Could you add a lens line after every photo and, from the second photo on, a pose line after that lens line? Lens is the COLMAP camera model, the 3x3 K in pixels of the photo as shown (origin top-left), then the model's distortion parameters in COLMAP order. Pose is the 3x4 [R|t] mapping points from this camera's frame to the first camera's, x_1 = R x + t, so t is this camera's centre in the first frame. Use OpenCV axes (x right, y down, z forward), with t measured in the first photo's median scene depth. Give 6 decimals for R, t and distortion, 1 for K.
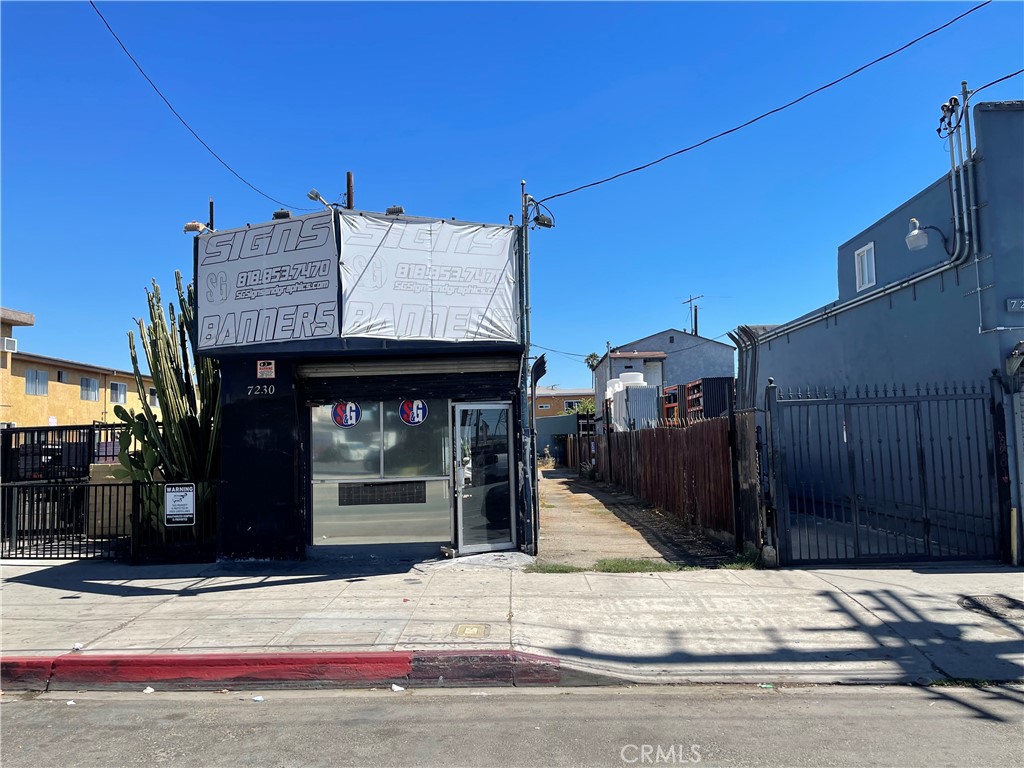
lens RADIAL K [[773.3, 0, 515.6], [0, 773.3, 390.0], [0, 0, 1]] dist [0.086225, -0.101965]
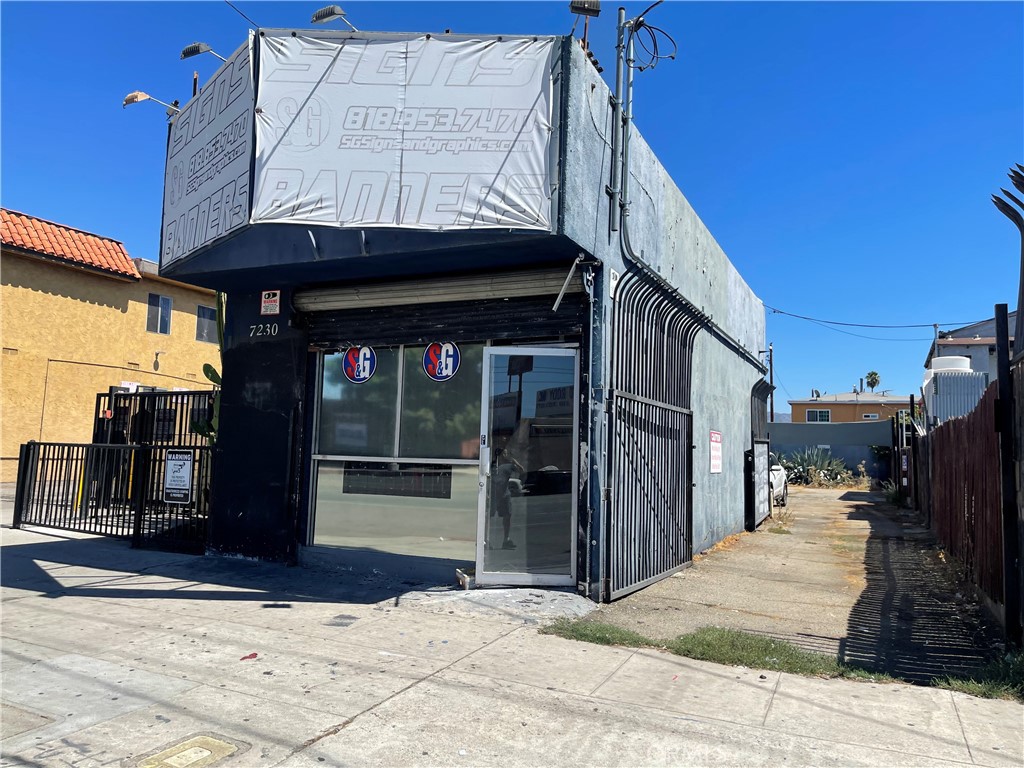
lens RADIAL K [[773.3, 0, 509.4], [0, 773.3, 379.0], [0, 0, 1]] dist [0.086225, -0.101965]
pose [[0.906893, 0.012607, -0.421172, 0.211496], [-0.024930, 0.999407, -0.023764, 0.061292], [0.420622, 0.032051, 0.906670, 0.441186]]
